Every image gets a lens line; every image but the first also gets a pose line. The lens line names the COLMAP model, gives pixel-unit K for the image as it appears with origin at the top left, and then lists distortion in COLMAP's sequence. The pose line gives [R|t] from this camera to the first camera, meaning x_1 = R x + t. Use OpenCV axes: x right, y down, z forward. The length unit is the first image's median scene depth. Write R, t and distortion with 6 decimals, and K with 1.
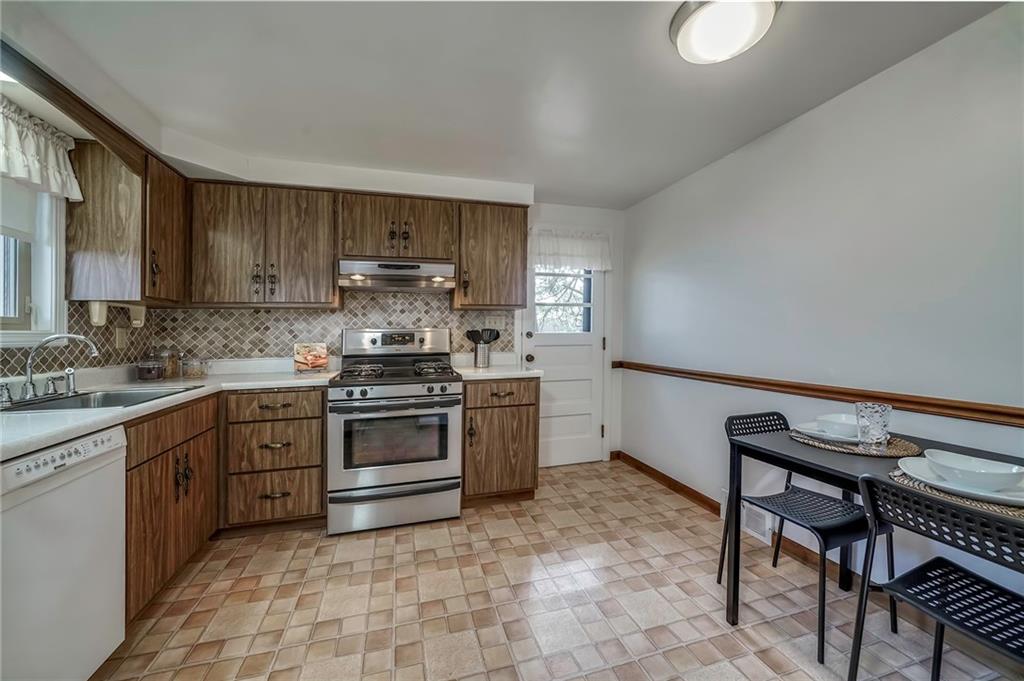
lens RADIAL K [[403.1, 0, 512.0], [0, 403.1, 340.5], [0, 0, 1]] dist [0.000482, 0.000029]
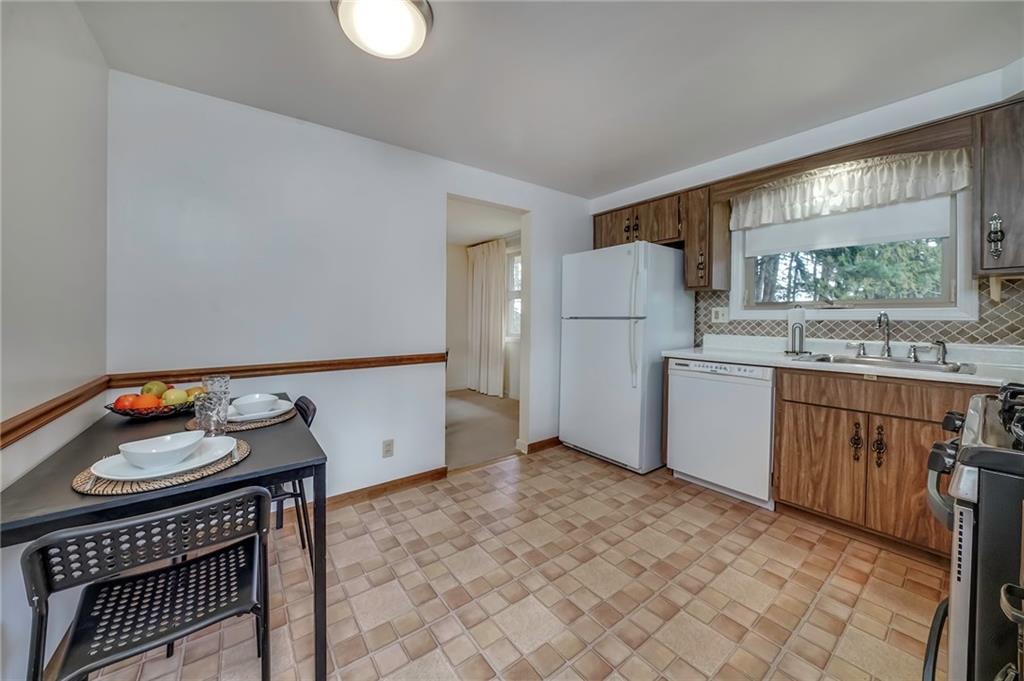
lens RADIAL K [[367.9, 0, 516.3], [0, 367.9, 313.9], [0, 0, 1]] dist [-0.000183, -0.000013]
pose [[-0.932357, 0.004894, -0.361505, 0.482300], [-0.000408, 0.999894, 0.014588, -0.024918], [0.361538, 0.013749, -0.932256, 1.910714]]
